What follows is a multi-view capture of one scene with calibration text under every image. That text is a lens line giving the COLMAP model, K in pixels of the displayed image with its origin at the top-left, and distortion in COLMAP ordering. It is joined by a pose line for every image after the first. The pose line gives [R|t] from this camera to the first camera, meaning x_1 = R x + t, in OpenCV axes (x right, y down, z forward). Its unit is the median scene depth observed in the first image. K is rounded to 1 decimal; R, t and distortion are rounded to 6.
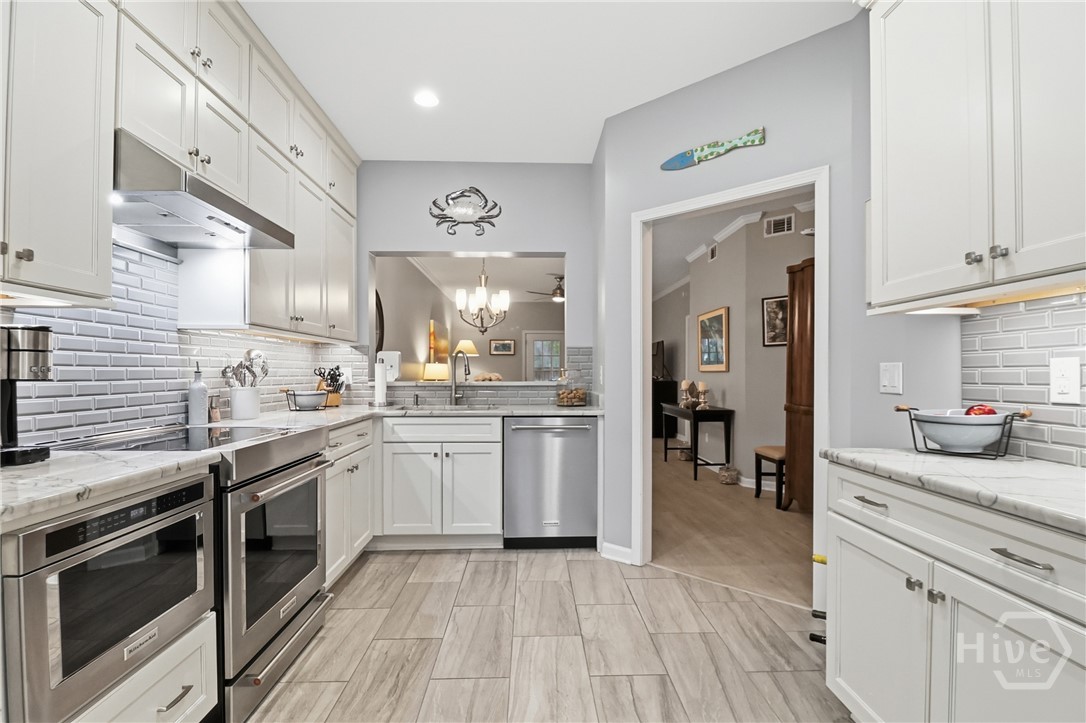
lens RADIAL K [[515.0, 0, 546.9], [0, 515.0, 374.0], [0, 0, 1]] dist [-0.000060, -0.008896]
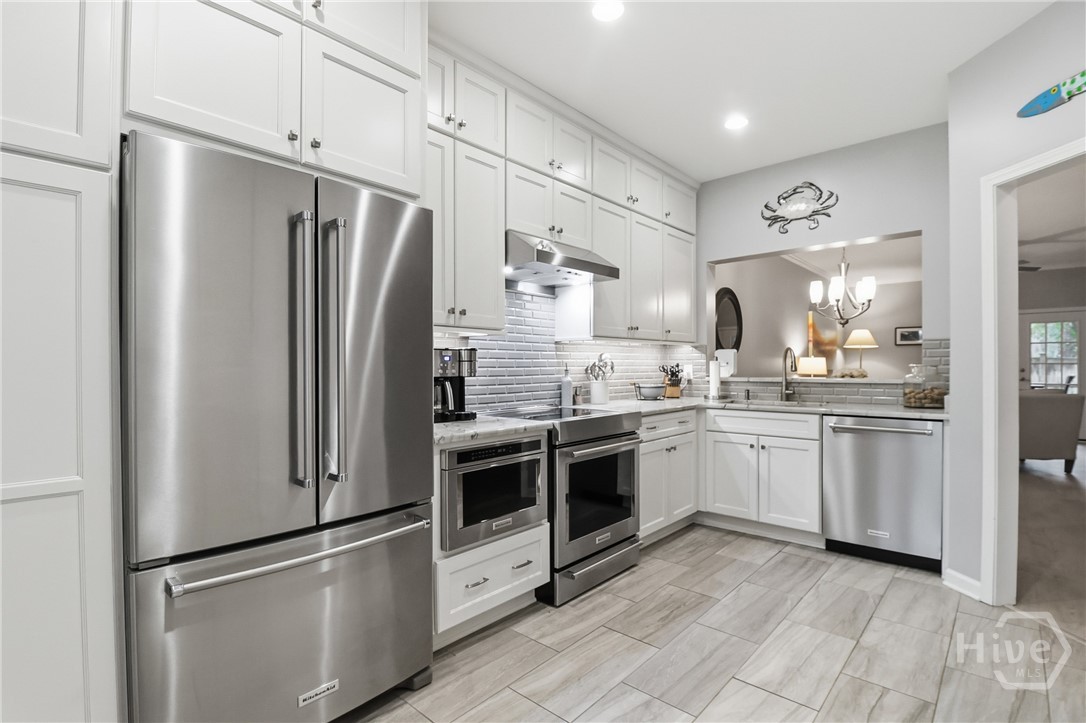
lens RADIAL K [[515.0, 0, 542.8], [0, 515.0, 365.5], [0, 0, 1]] dist [-0.000060, -0.008896]
pose [[0.722230, -0.004913, -0.691635, 0.256658], [0.003155, 0.999988, -0.003809, -0.010677], [0.691646, 0.000569, 0.722237, -0.096360]]
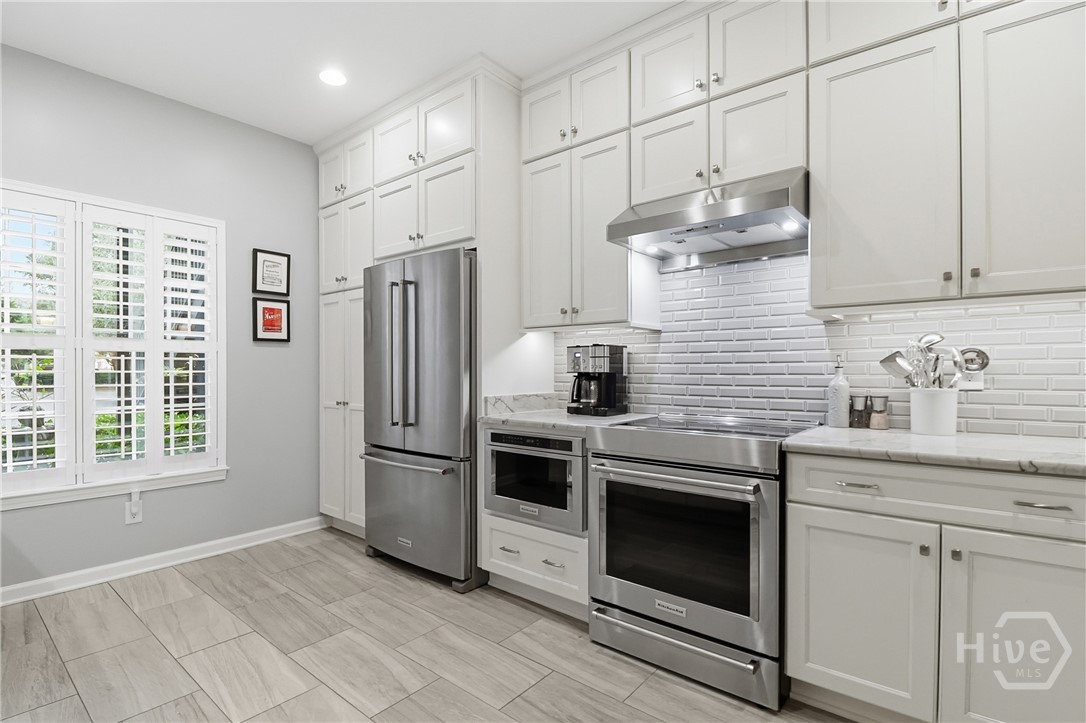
lens RADIAL K [[515.0, 0, 544.8], [0, 515.0, 371.5], [0, 0, 1]] dist [-0.000060, -0.008896]
pose [[-0.655613, 0.001348, -0.755096, 0.281340], [-0.001866, 0.999992, 0.003405, 0.000820], [0.755095, 0.003641, -0.655605, 1.048661]]
